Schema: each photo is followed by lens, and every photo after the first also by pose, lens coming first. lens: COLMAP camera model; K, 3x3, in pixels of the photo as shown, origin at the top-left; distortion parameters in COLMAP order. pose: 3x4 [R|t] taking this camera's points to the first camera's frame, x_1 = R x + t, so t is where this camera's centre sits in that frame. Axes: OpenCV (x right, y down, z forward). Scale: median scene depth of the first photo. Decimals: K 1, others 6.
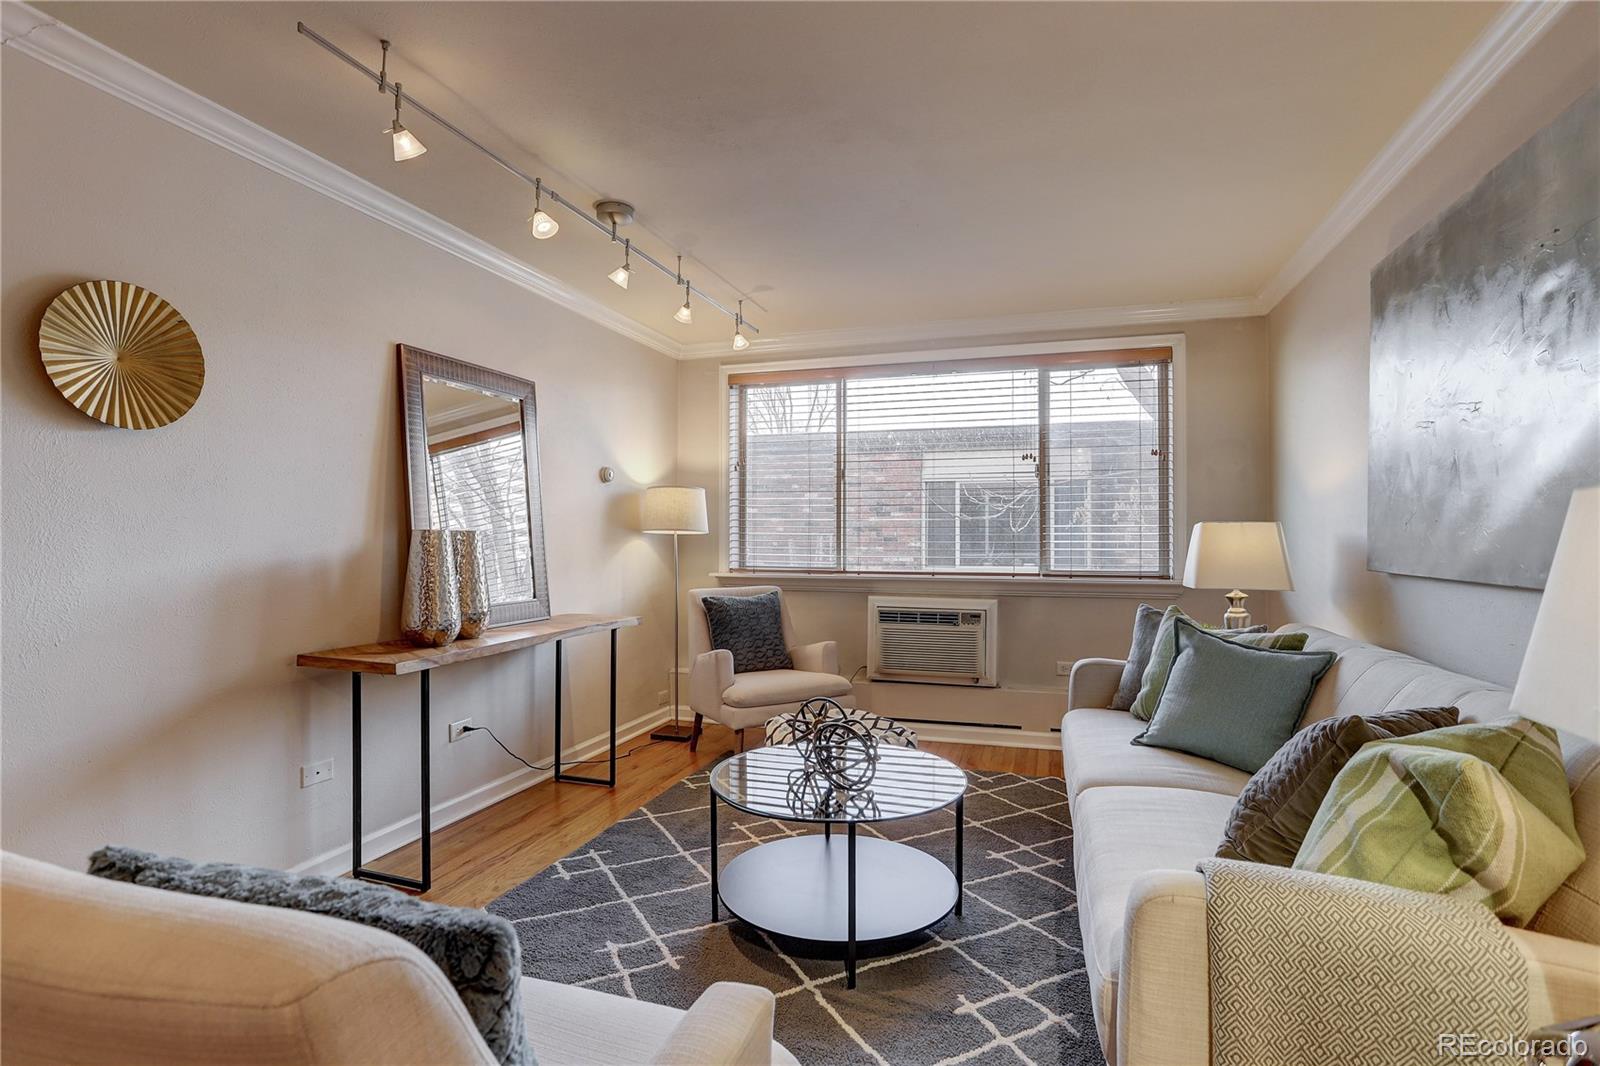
lens RADIAL K [[776.8, 0, 804.9], [0, 776.8, 534.5], [0, 0, 1]] dist [-0.051603, 0.022285]
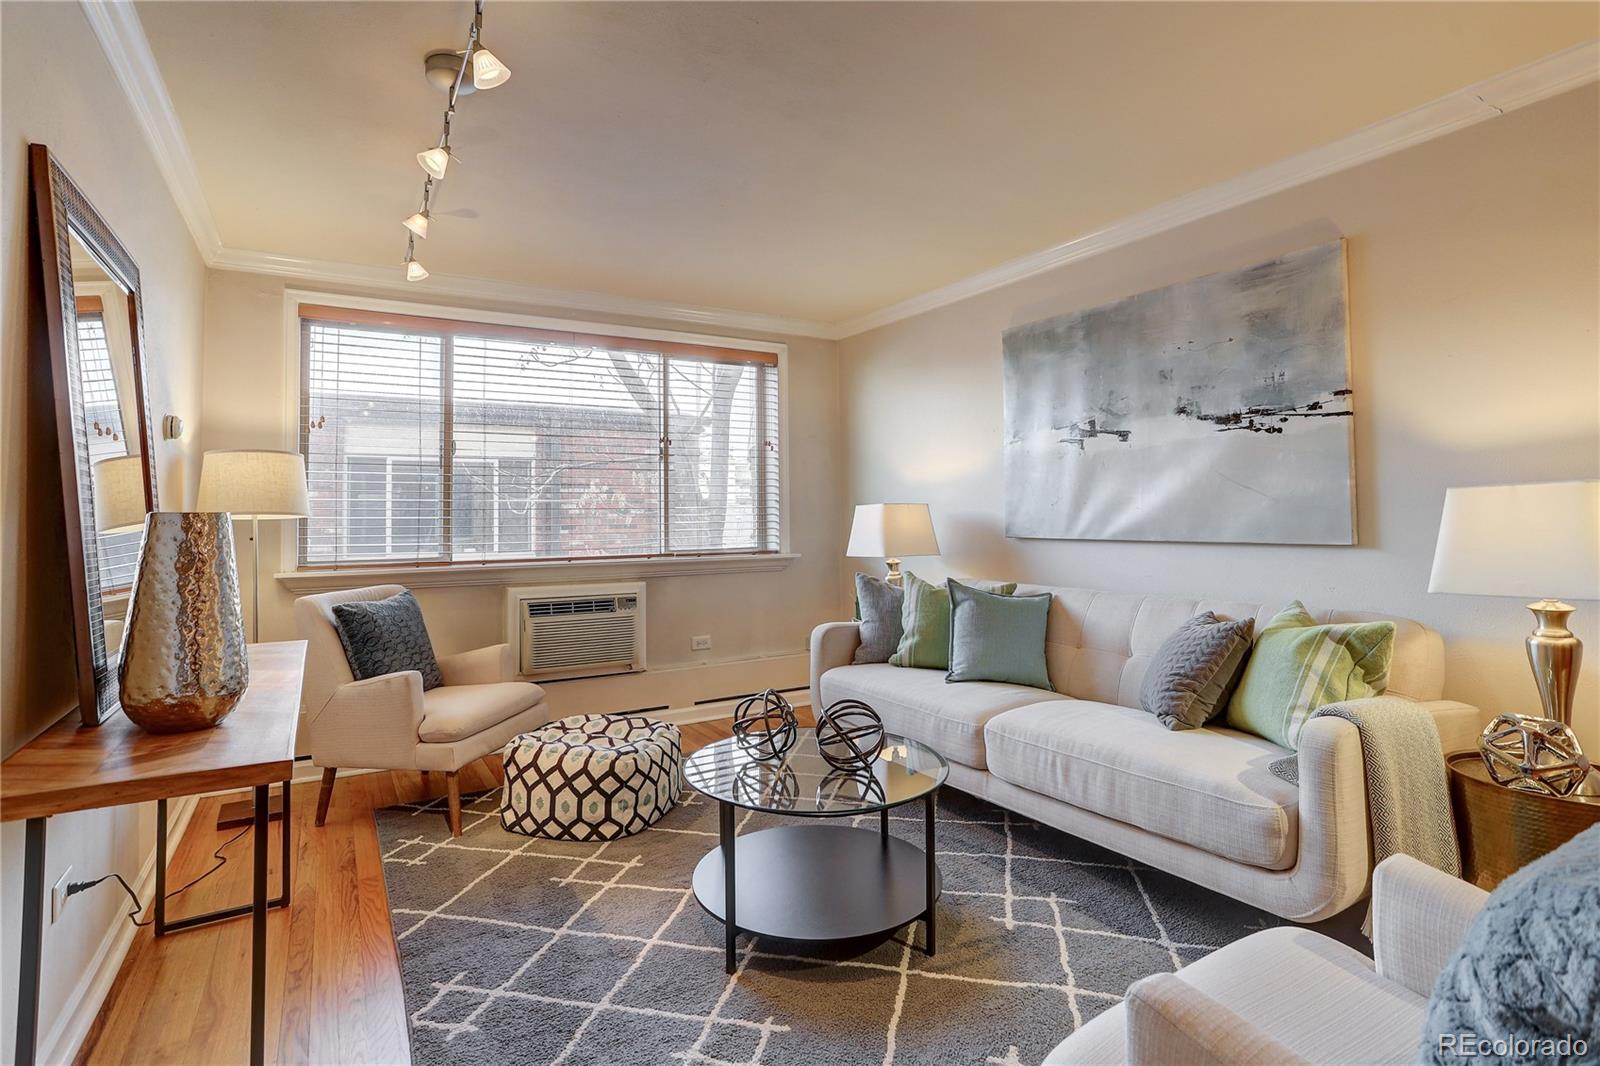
lens RADIAL K [[776.8, 0, 781.7], [0, 776.8, 493.2], [0, 0, 1]] dist [-0.051603, 0.022285]
pose [[0.656703, 0.012263, 0.754049, -0.404195], [0.010310, 0.999628, -0.025236, -0.002530], [-0.754078, 0.024347, 0.656333, 0.217579]]
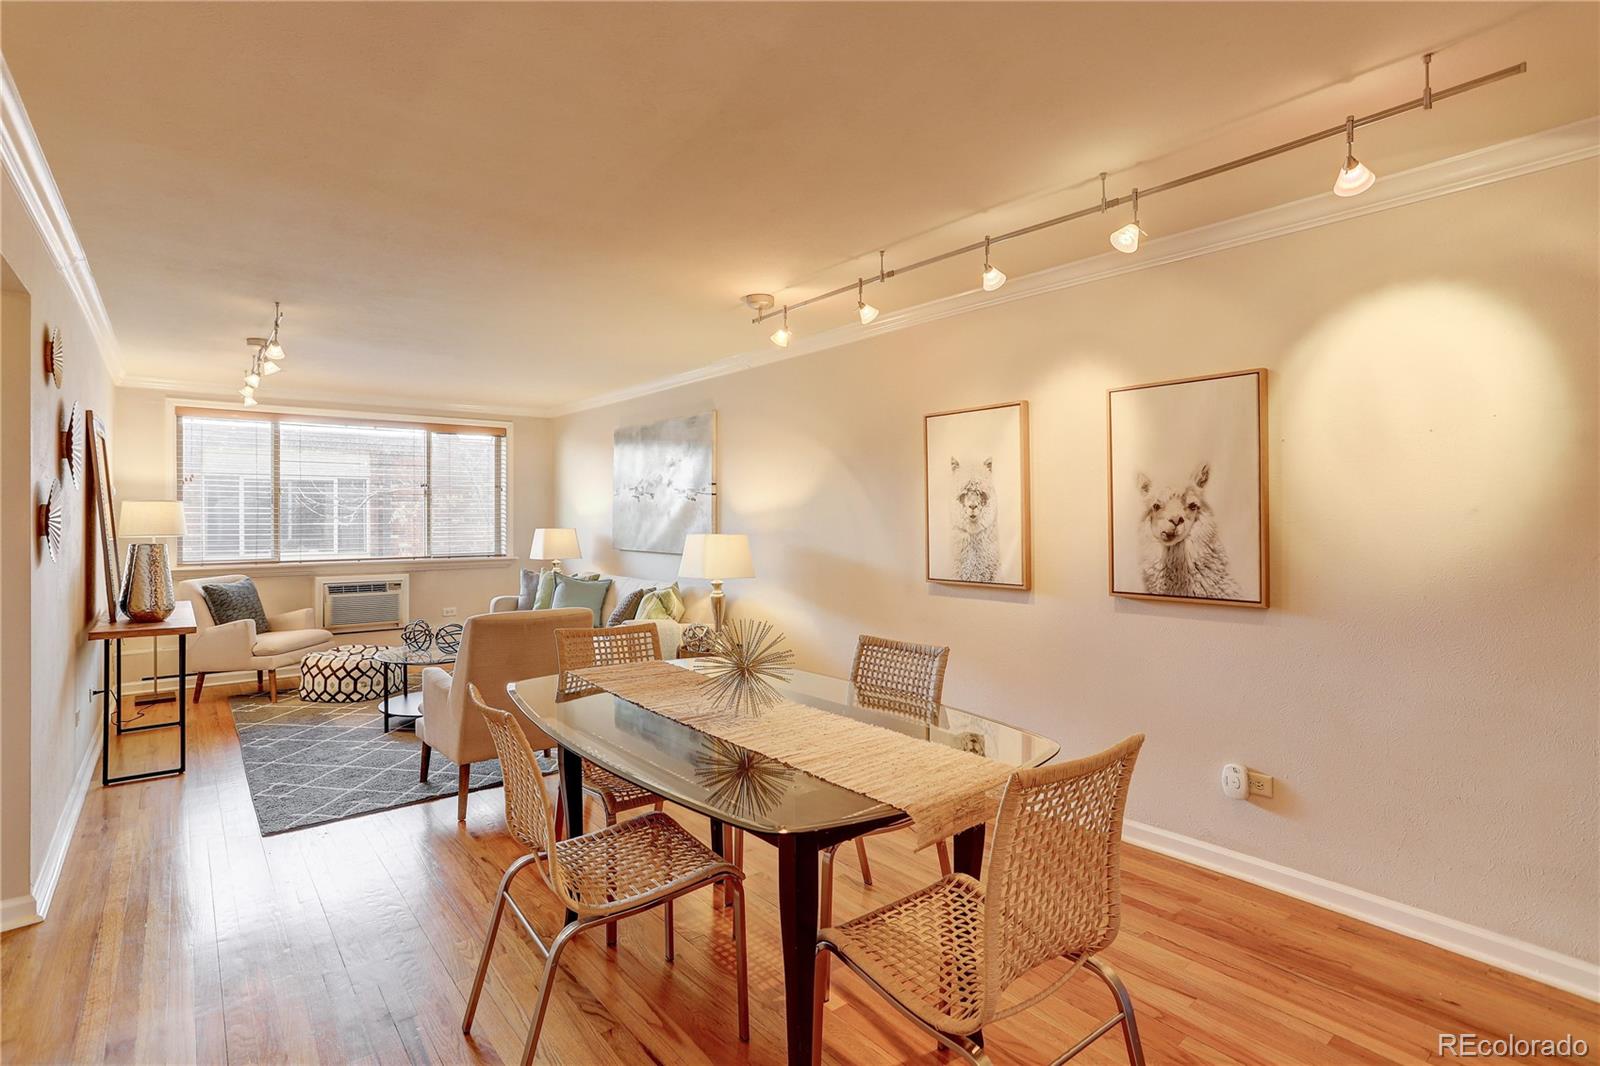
lens RADIAL K [[776.8, 0, 795.3], [0, 776.8, 525.6], [0, 0, 1]] dist [-0.051603, 0.022285]
pose [[0.536981, -0.014942, 0.843462, -0.694220], [-0.001765, 0.999821, 0.018836, -0.049223], [-0.843593, -0.011603, 0.536858, -0.562982]]
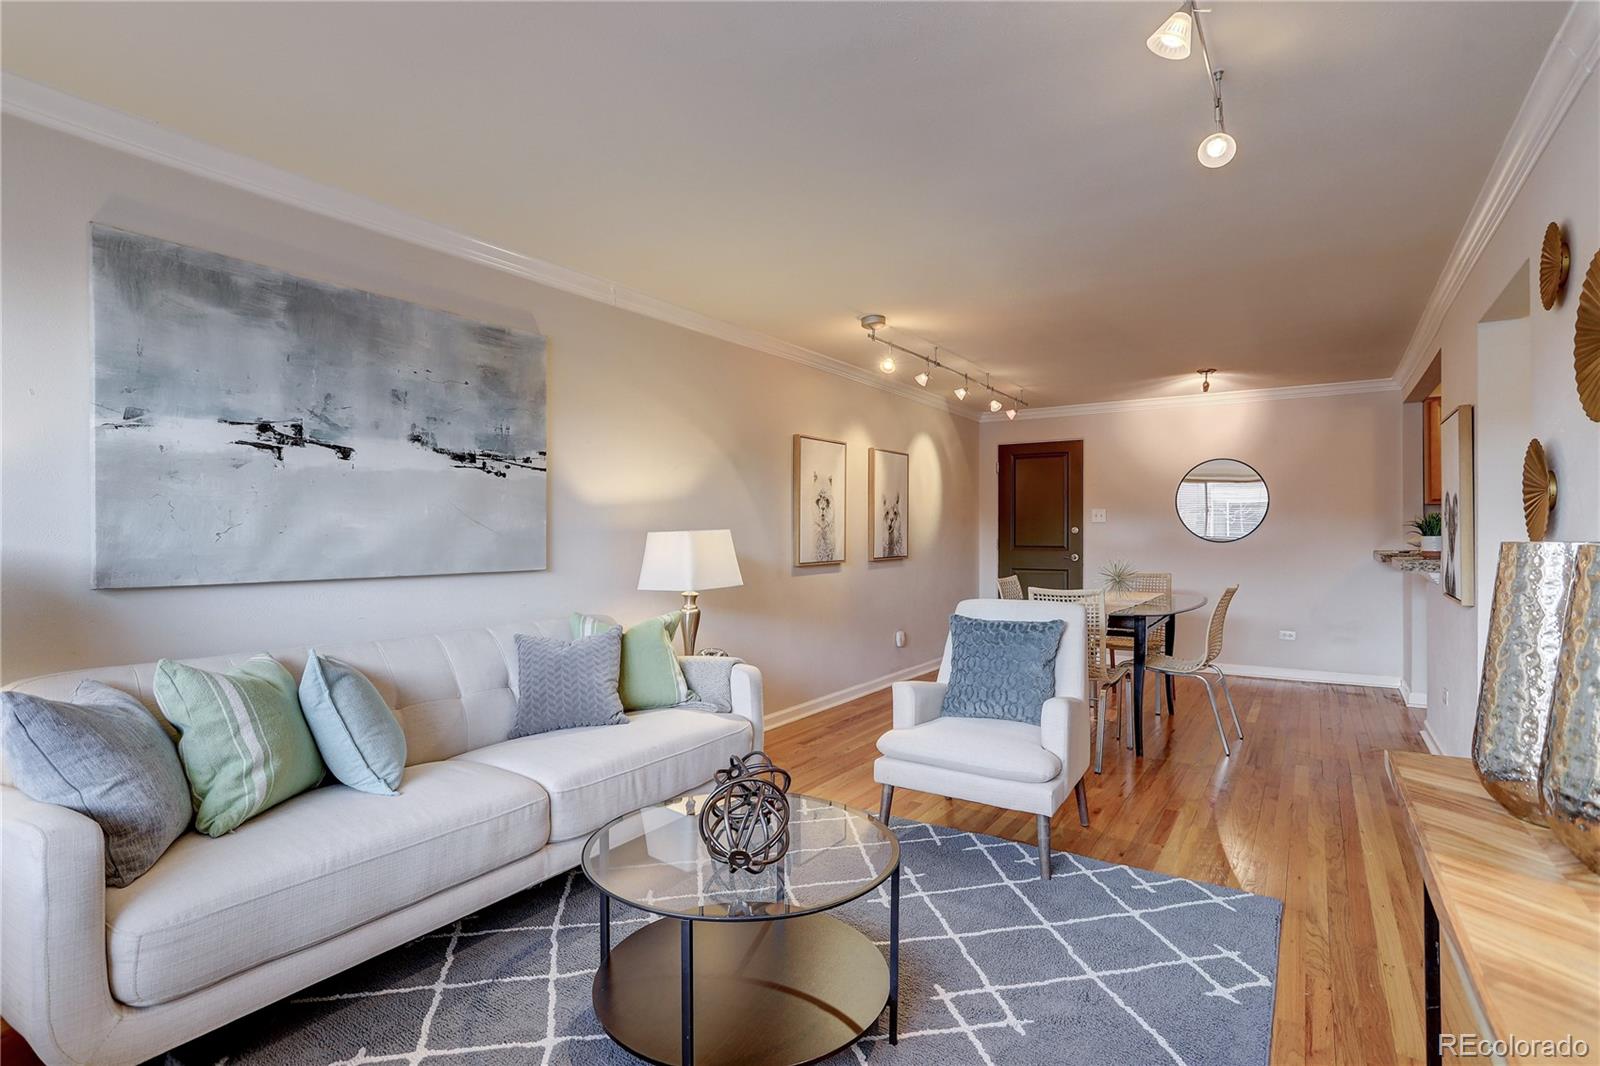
lens RADIAL K [[776.8, 0, 810.7], [0, 776.8, 538.1], [0, 0, 1]] dist [-0.051603, 0.022285]
pose [[-0.965009, -0.003307, 0.262196, -0.134358], [-0.003293, 0.999994, 0.000493, -0.006694], [-0.262196, -0.000387, -0.965015, 0.987193]]
